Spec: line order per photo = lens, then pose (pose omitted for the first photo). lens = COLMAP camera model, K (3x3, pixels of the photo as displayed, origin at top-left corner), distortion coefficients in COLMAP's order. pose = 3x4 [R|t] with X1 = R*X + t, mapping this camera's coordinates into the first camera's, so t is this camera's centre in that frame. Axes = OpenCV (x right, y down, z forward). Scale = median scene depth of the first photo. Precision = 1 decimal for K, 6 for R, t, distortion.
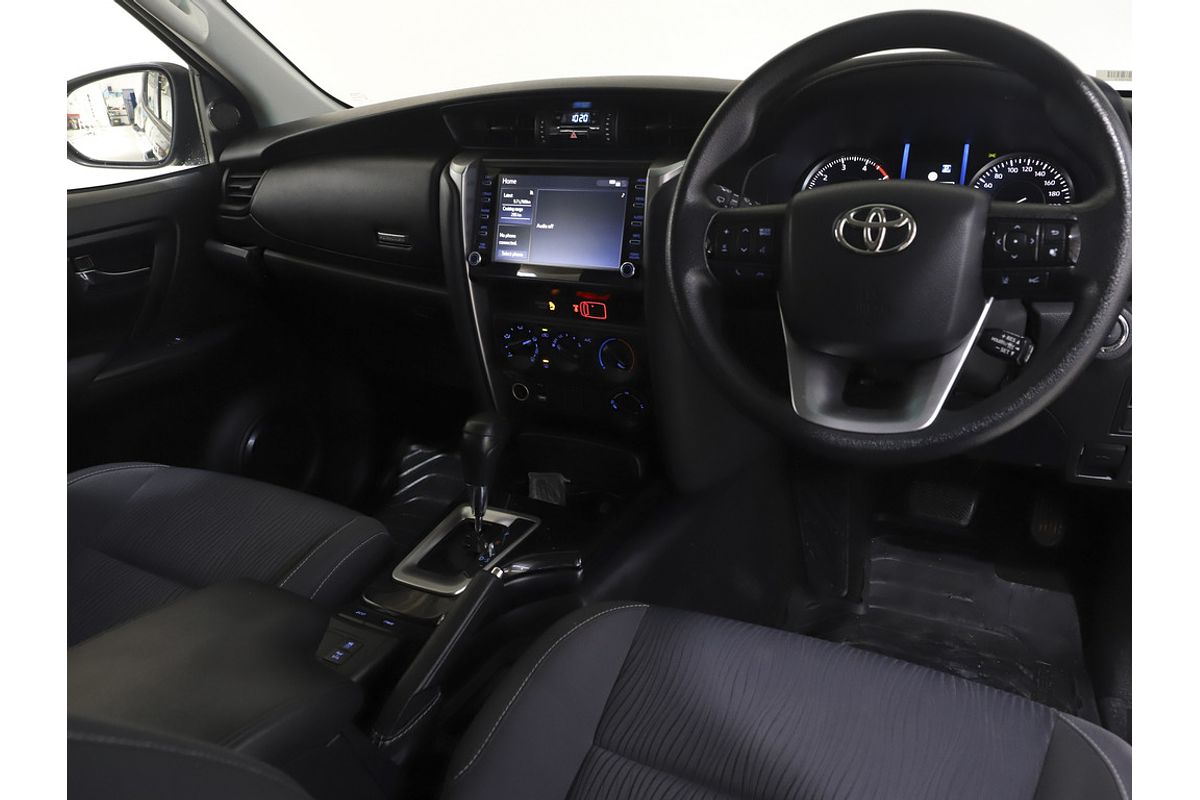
lens RADIAL K [[963.3, 0, 605.3], [0, 963.3, 403.8], [0, 0, 1]] dist [-0.008814, 0.006131]
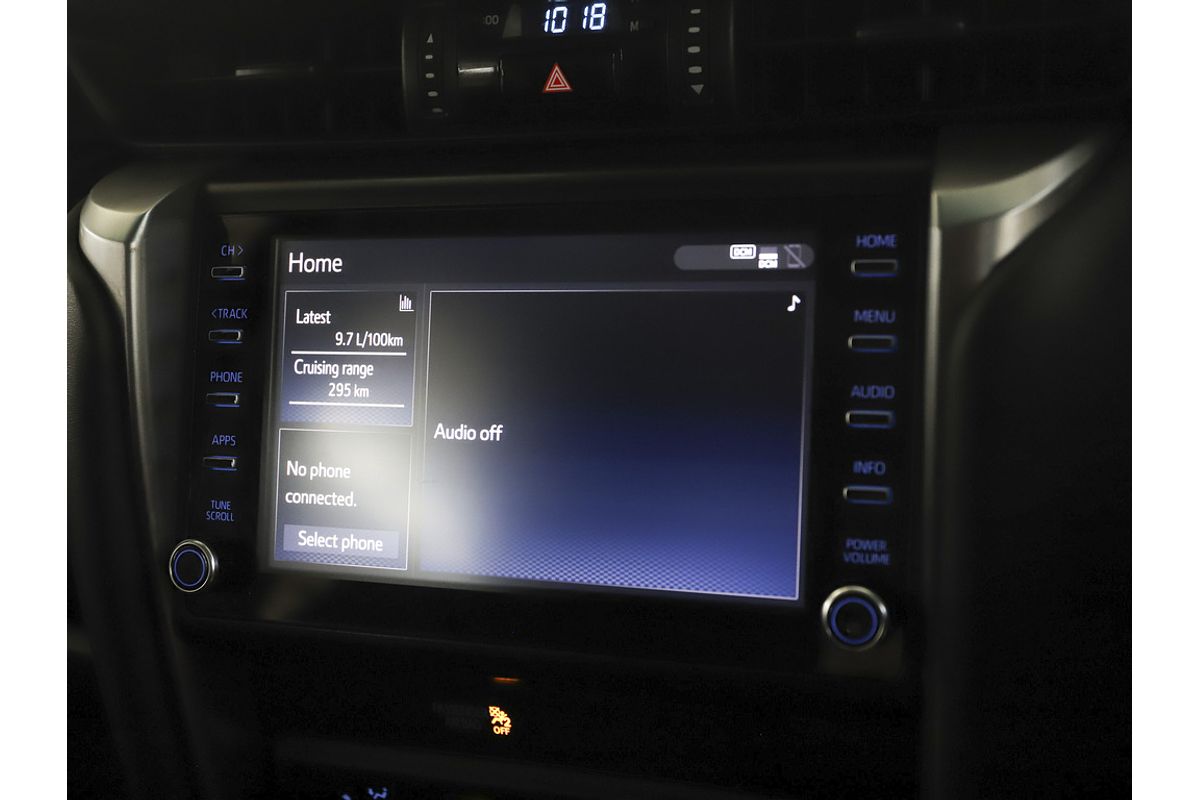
lens RADIAL K [[1591.6, 0, 596.2], [0, 1591.6, 401.8], [0, 0, 1]] dist [0.001063, 0.000000]
pose [[0.991731, -0.057399, 0.114781, -0.075693], [0.069708, 0.991890, -0.106274, -0.142741], [-0.107750, 0.113396, 0.987690, 0.569277]]
